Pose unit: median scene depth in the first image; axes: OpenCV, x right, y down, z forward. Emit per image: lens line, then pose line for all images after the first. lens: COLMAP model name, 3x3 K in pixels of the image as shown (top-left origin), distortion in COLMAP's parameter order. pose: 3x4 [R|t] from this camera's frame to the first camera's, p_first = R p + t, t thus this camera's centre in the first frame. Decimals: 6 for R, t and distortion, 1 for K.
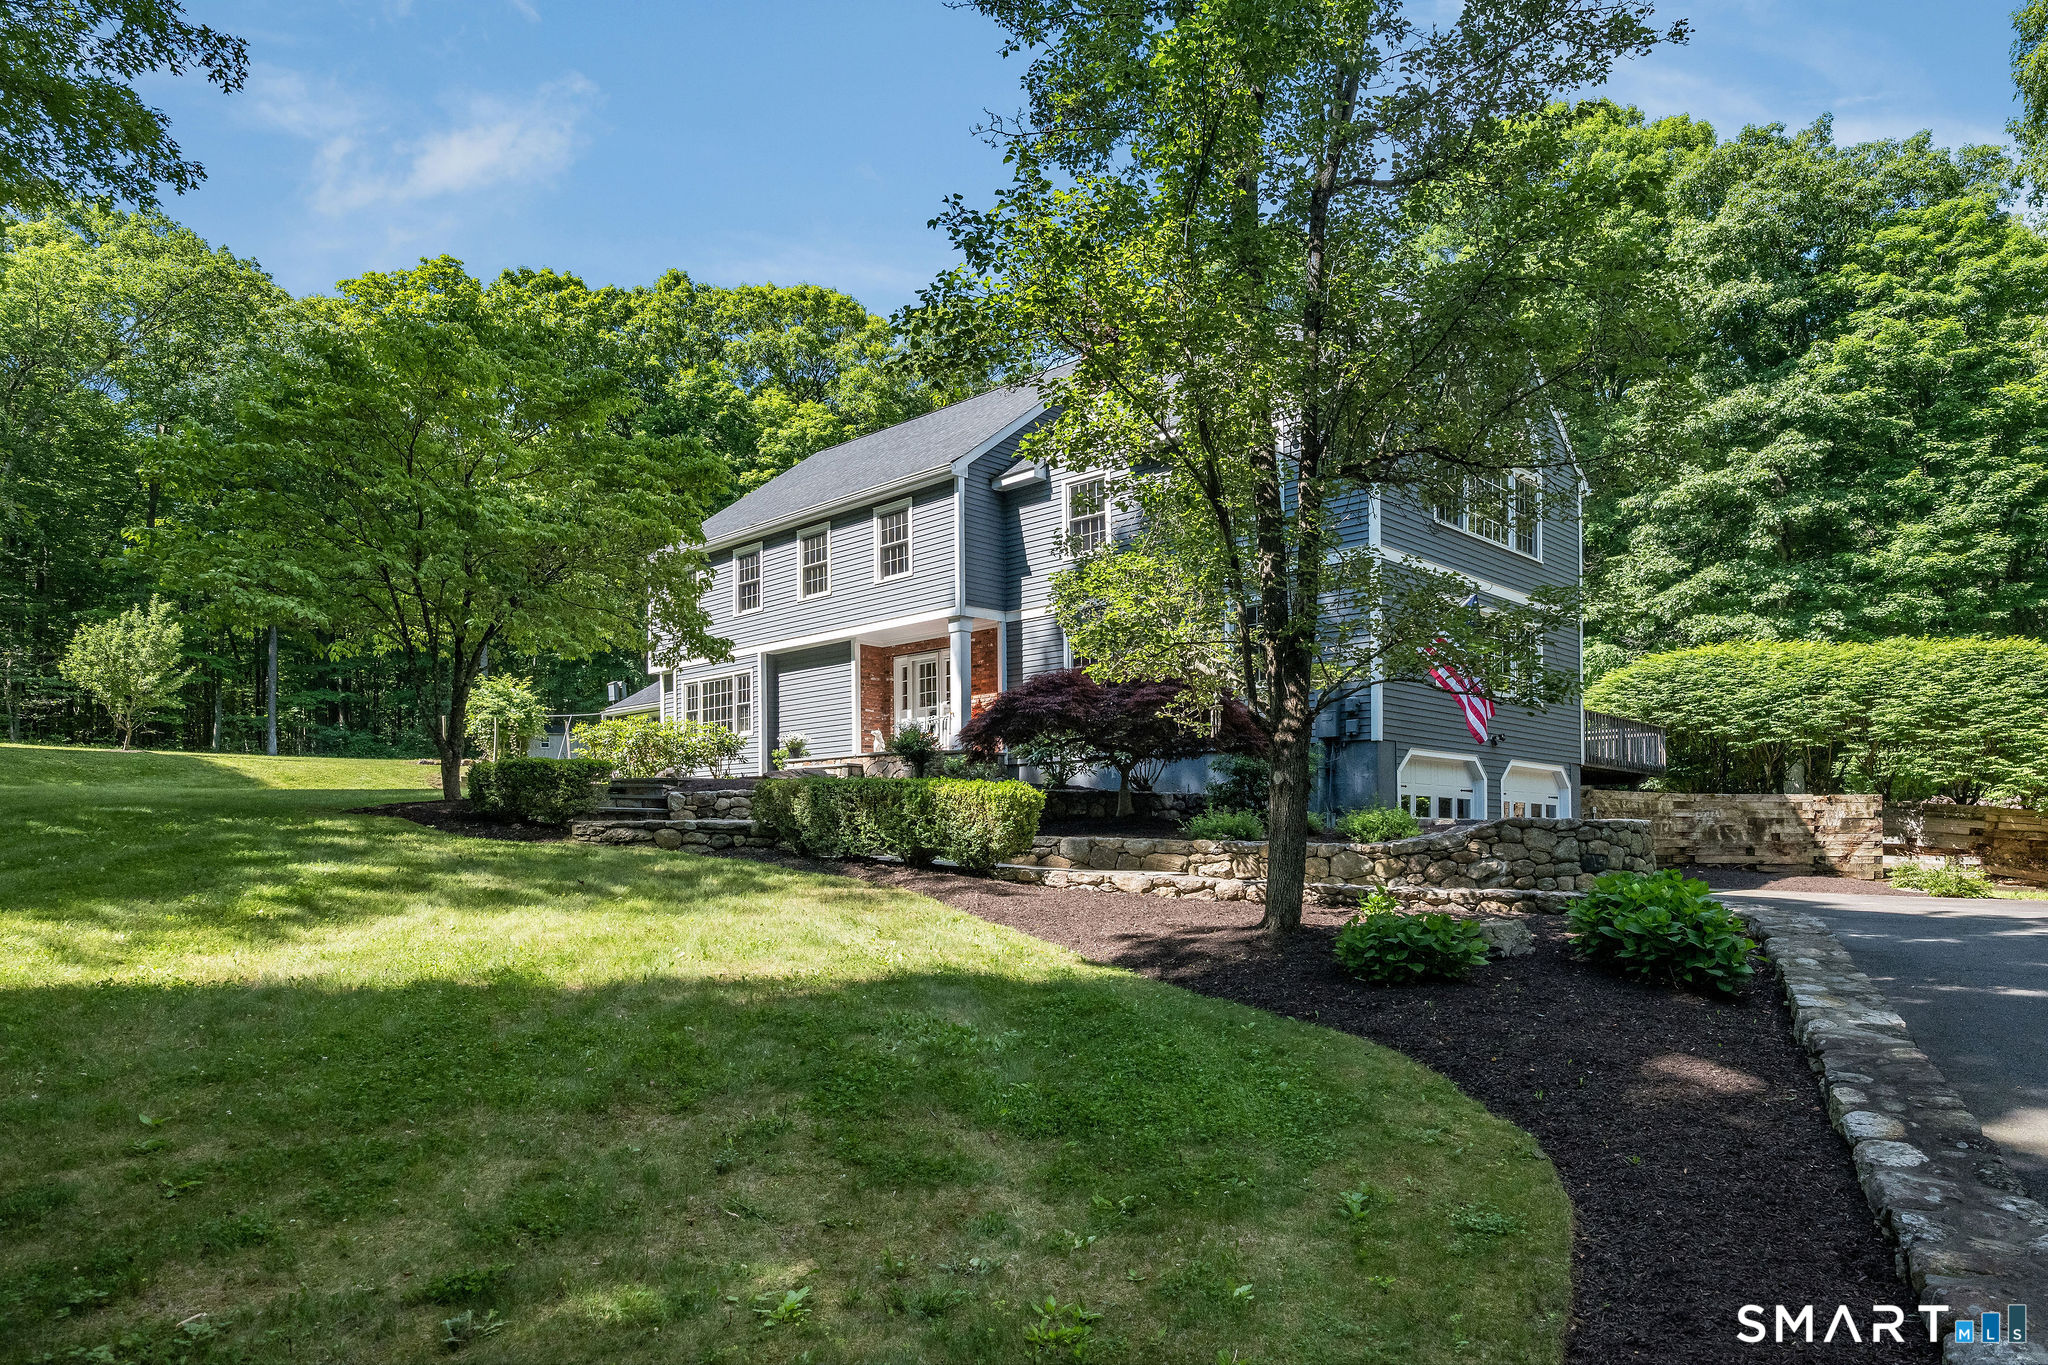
lens RADIAL K [[1165.6, 0, 1129.8], [0, 1165.6, 729.2], [0, 0, 1]] dist [0.007242, 0.000193]
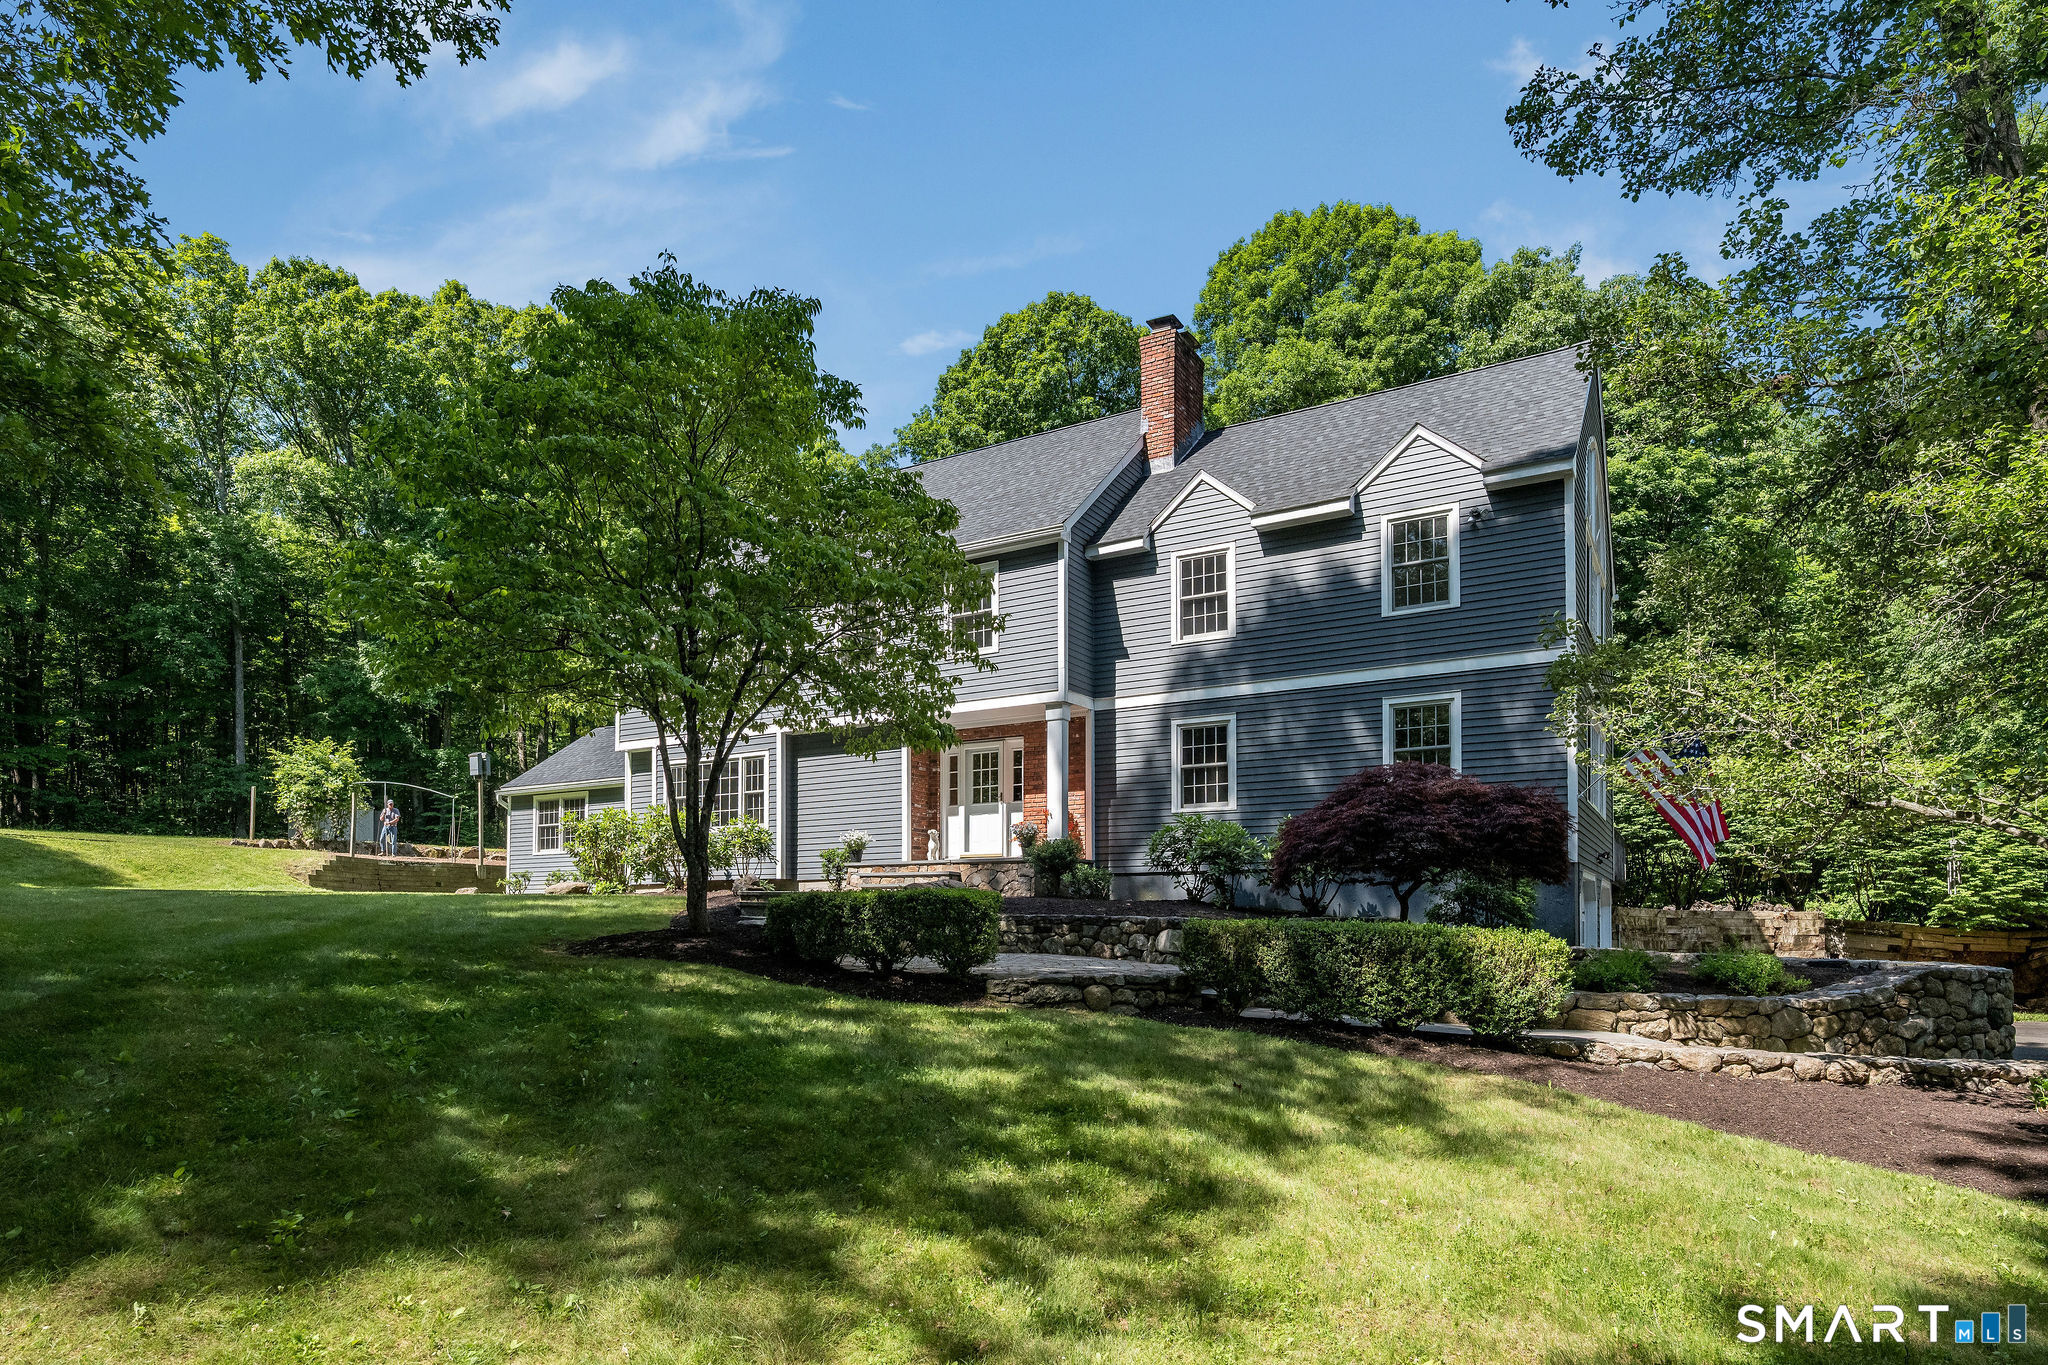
lens RADIAL K [[1192.0, 0, 1024.9], [0, 1192.0, 818.5], [0, 0, 1]] dist [0.000443, -0.001868]
pose [[0.986638, 0.028399, 0.160431, -0.220613], [-0.029486, 0.999556, 0.004399, -0.009778], [-0.160235, -0.009071, 0.987037, 0.092760]]
